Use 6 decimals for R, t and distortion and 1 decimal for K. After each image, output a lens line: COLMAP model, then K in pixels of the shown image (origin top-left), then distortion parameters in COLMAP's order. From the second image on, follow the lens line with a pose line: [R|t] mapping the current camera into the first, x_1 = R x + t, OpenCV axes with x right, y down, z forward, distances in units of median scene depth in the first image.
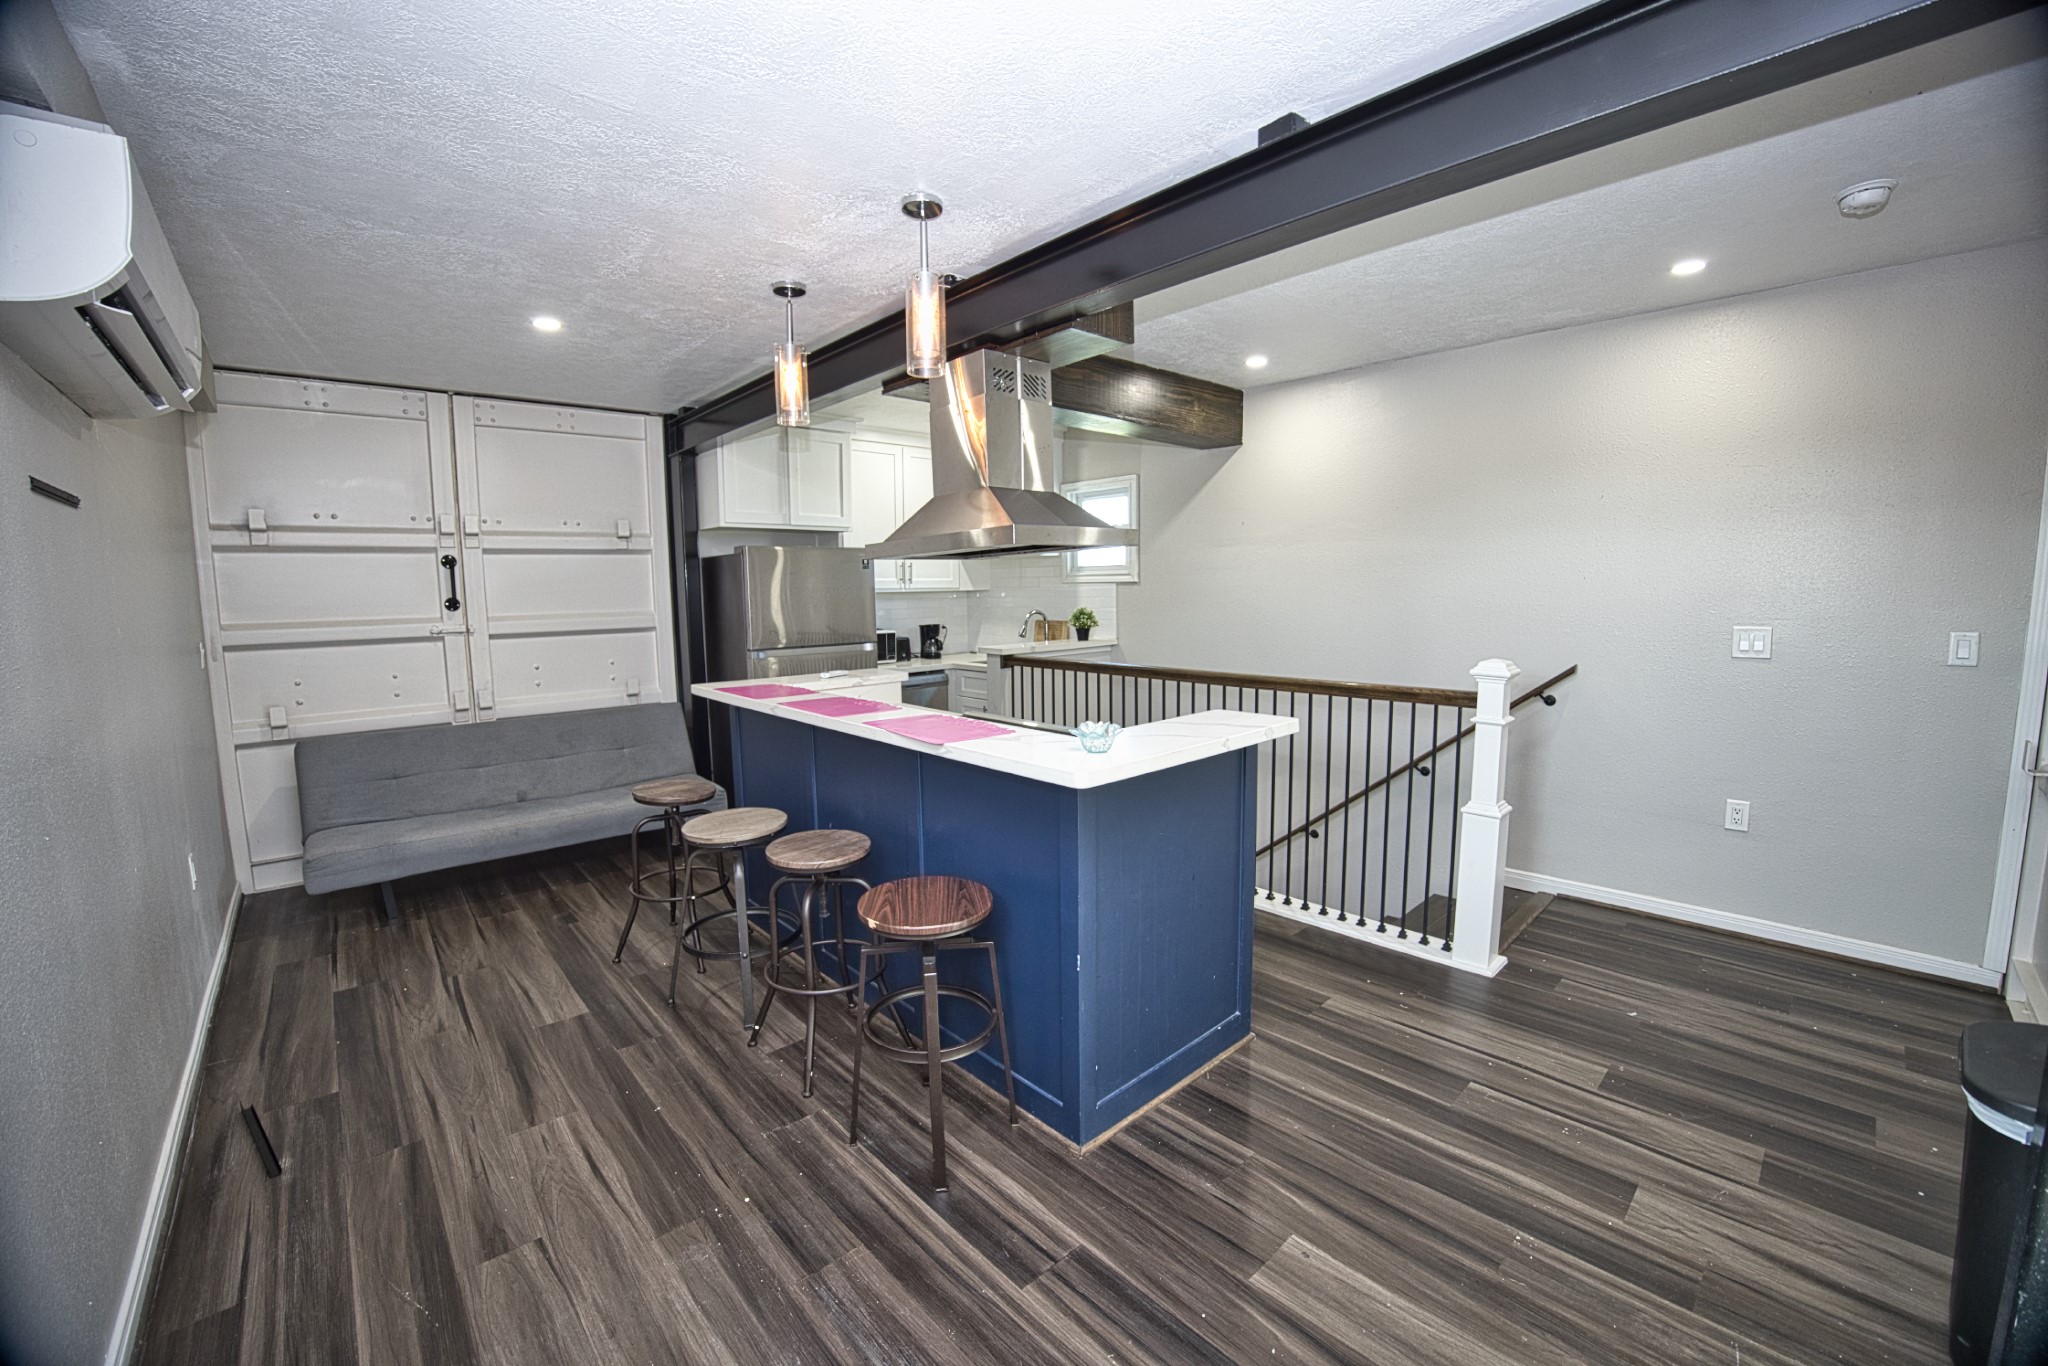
lens RADIAL K [[802.8, 0, 1028.4], [0, 802.8, 679.6], [0, 0, 1]] dist [-0.055970, 0.009363]
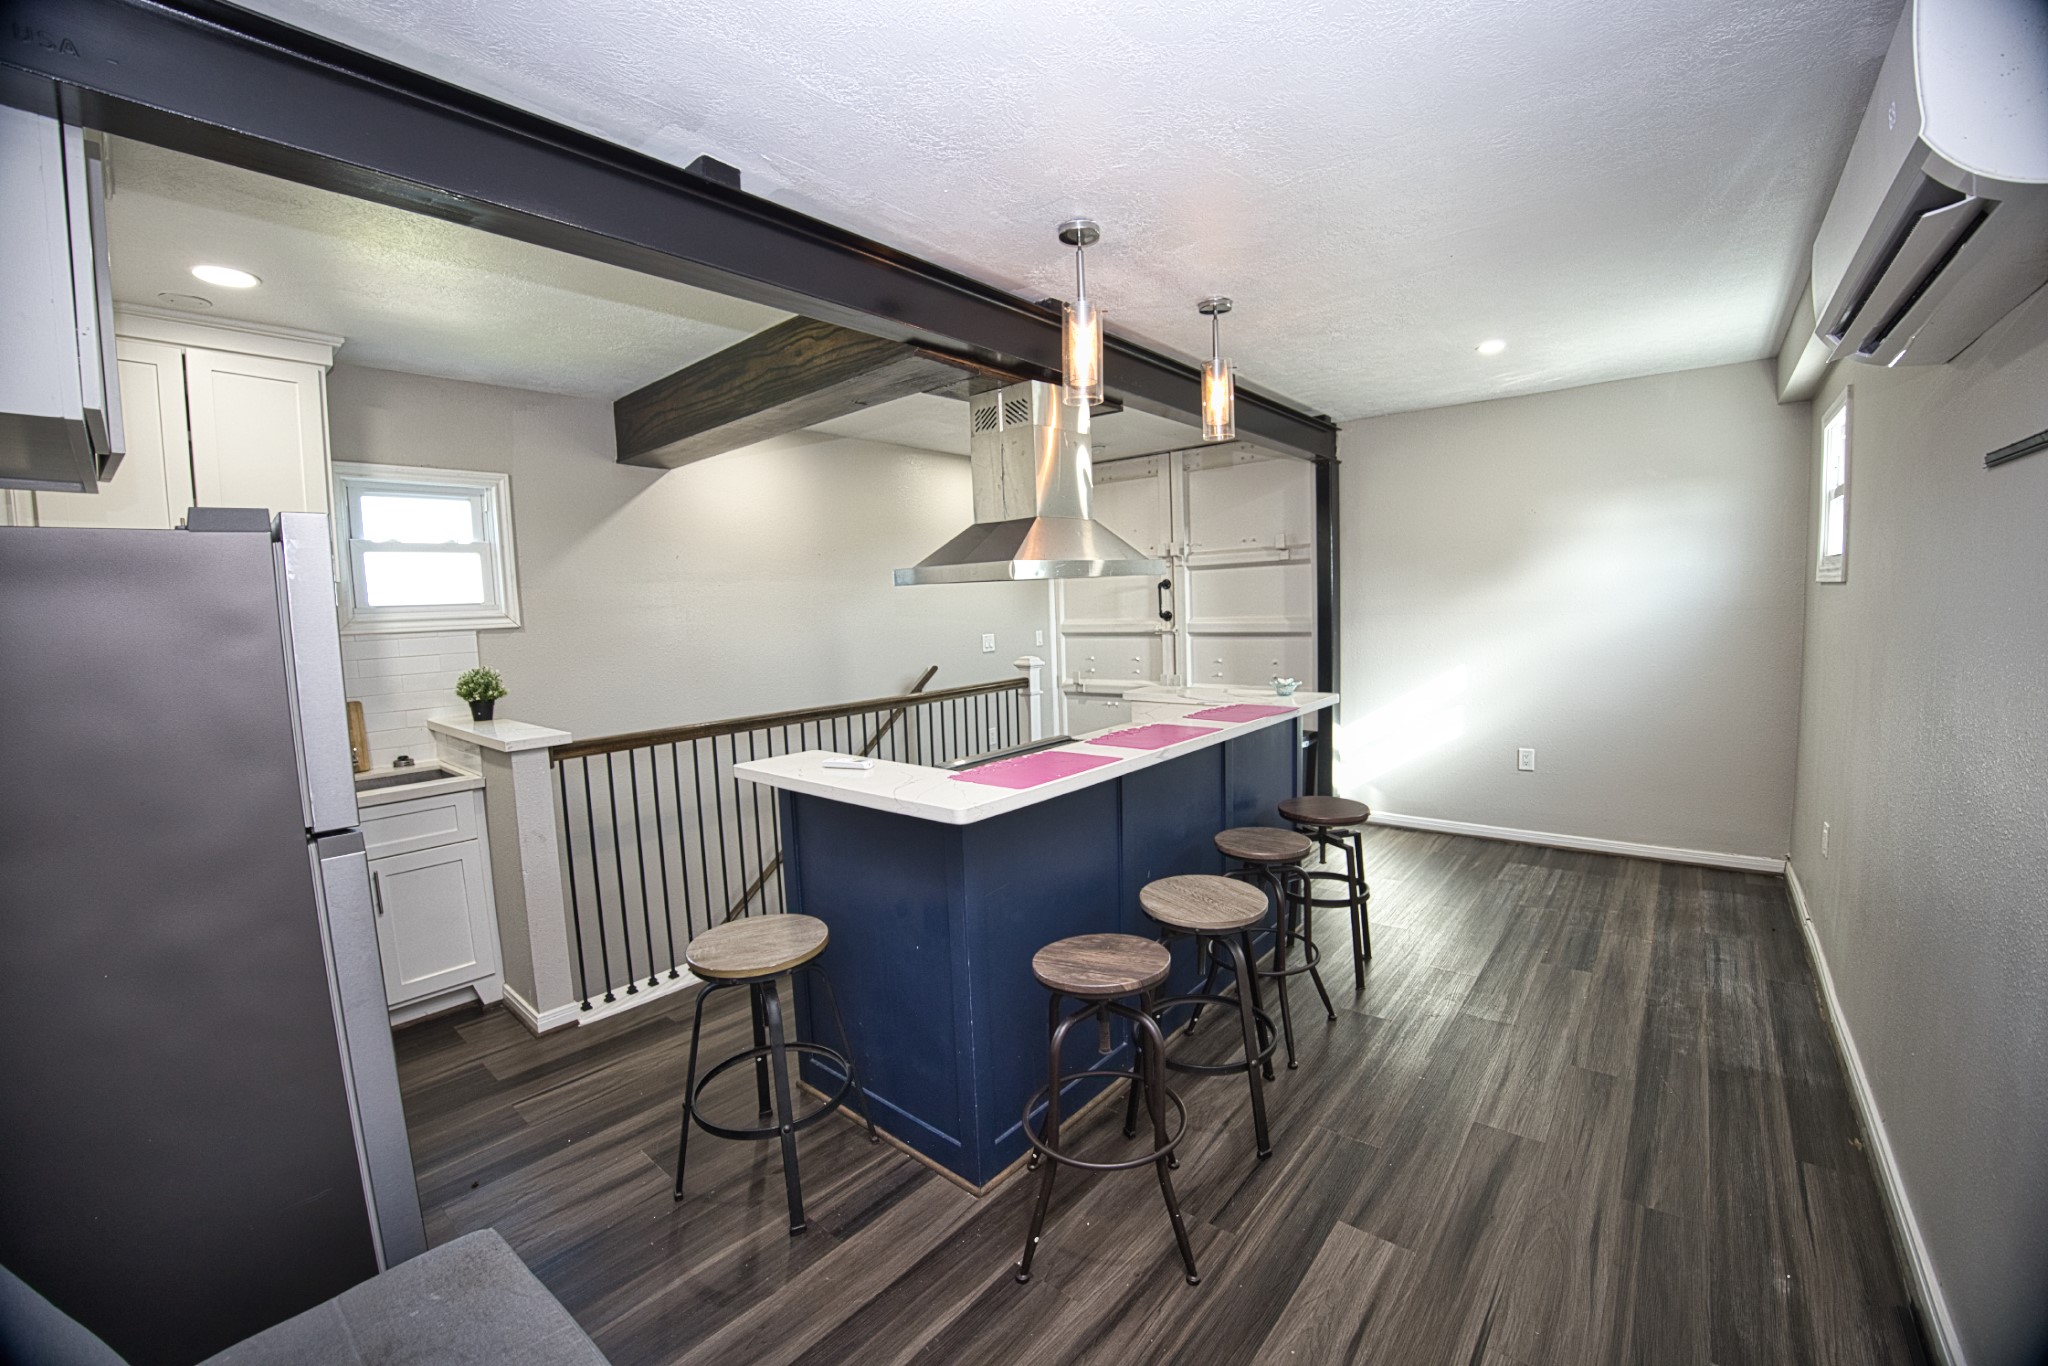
lens RADIAL K [[810.5, 0, 1006.8], [0, 810.5, 679.9], [0, 0, 1]] dist [-0.071285, 0.013152]
pose [[-0.106722, -0.068486, 0.991928, -0.947072], [0.152938, 0.984622, 0.084436, -0.111067], [-0.982456, 0.160715, -0.094606, 1.032553]]
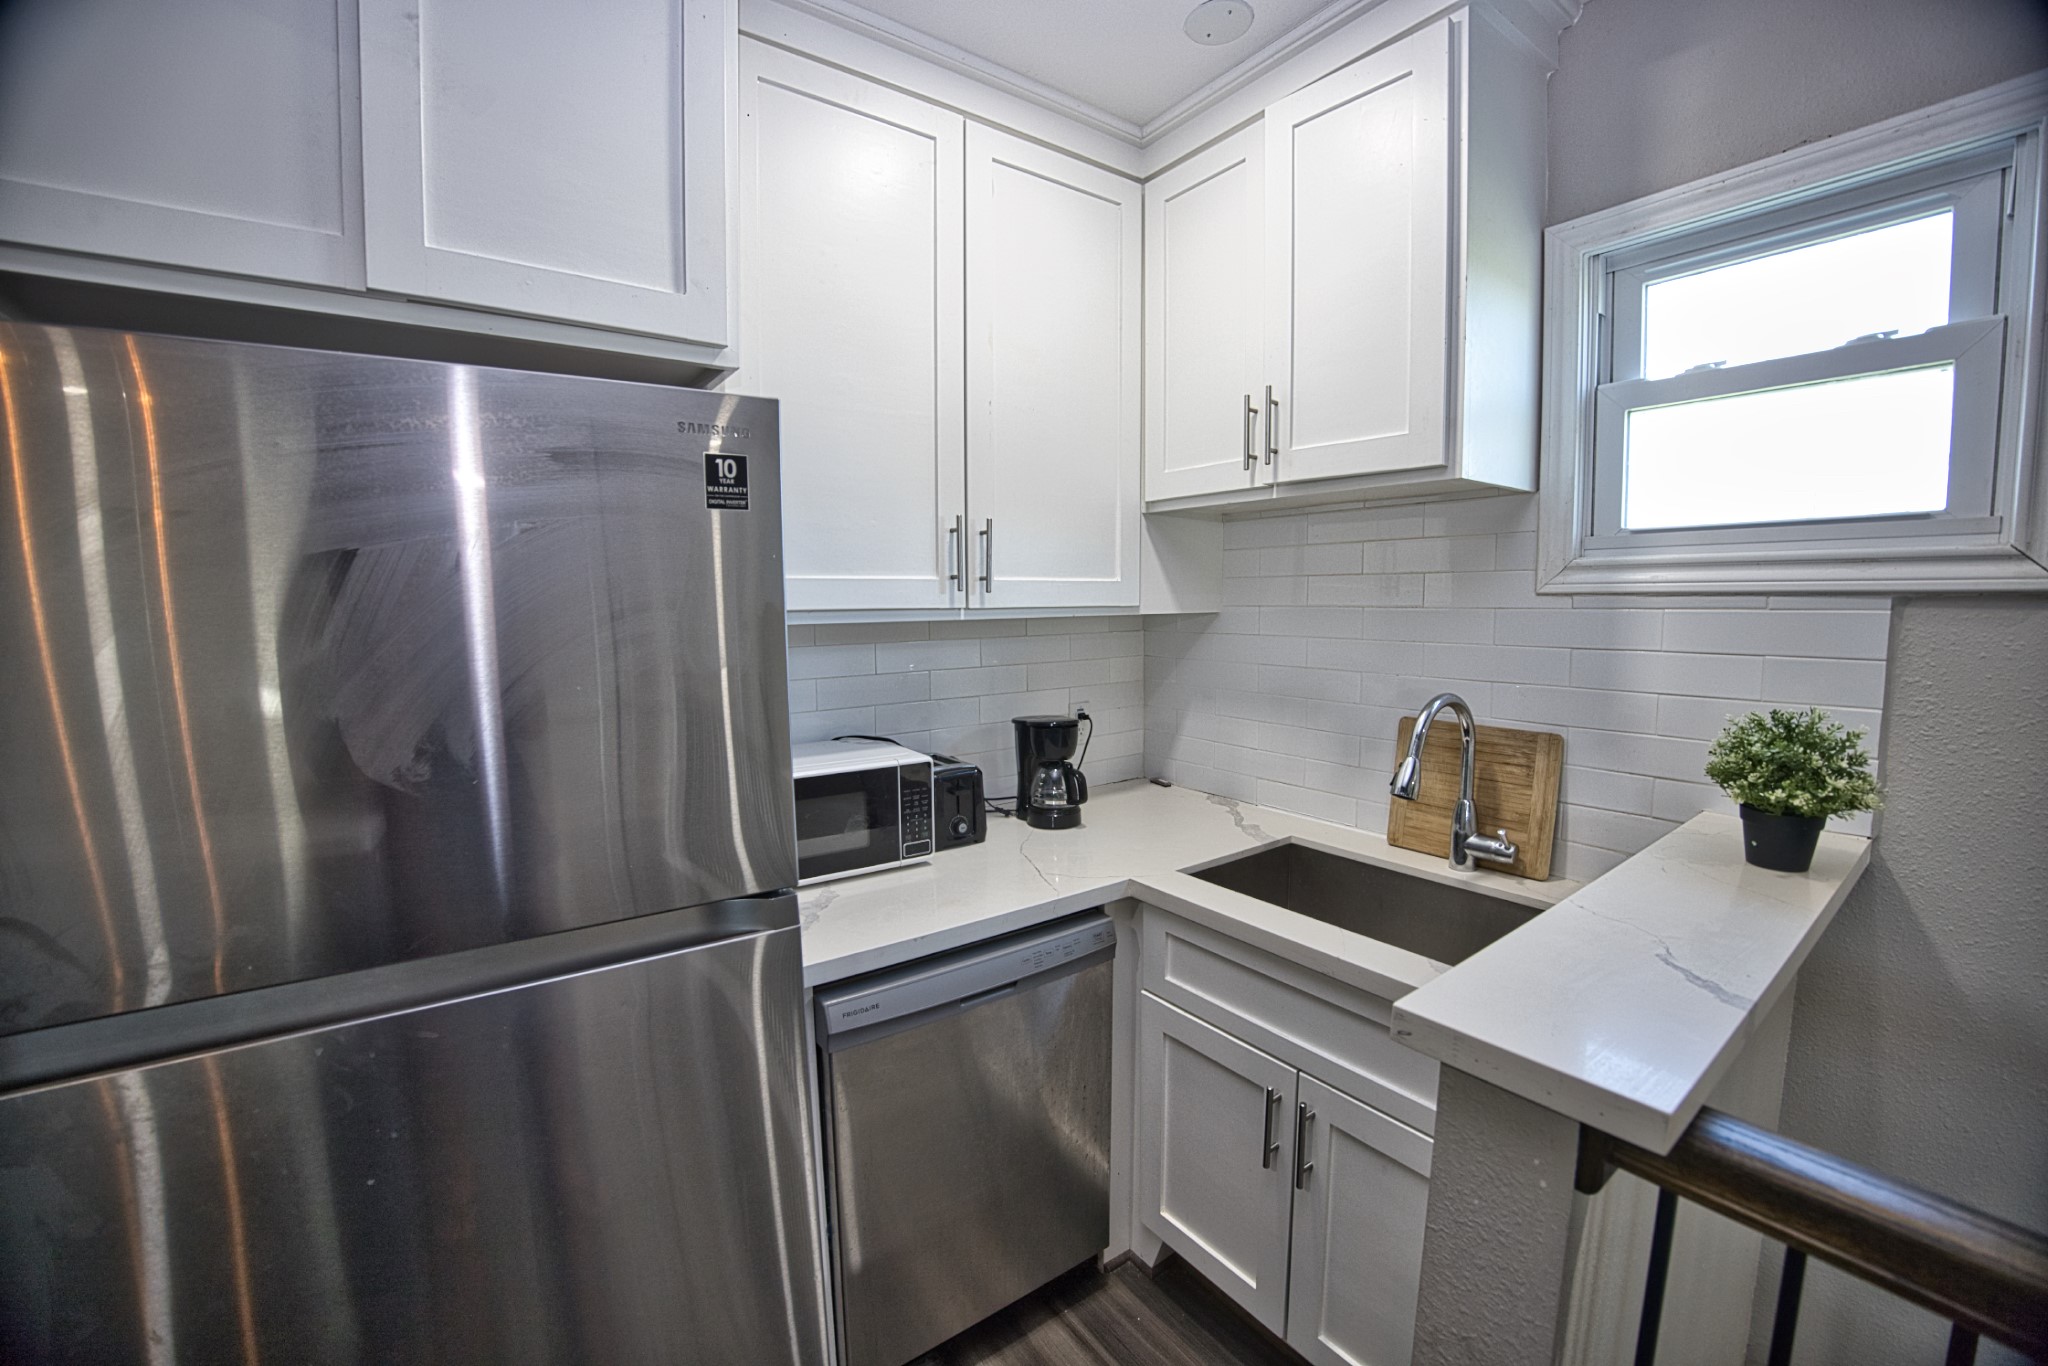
lens RADIAL K [[802.8, 0, 1028.4], [0, 802.8, 679.6], [0, 0, 1]] dist [-0.055970, 0.009363]
pose [[0.992467, 0.017732, -0.121226, -0.166792], [-0.019759, 0.999684, -0.015534, -0.145591], [0.120912, 0.017813, 0.992503, 1.239269]]
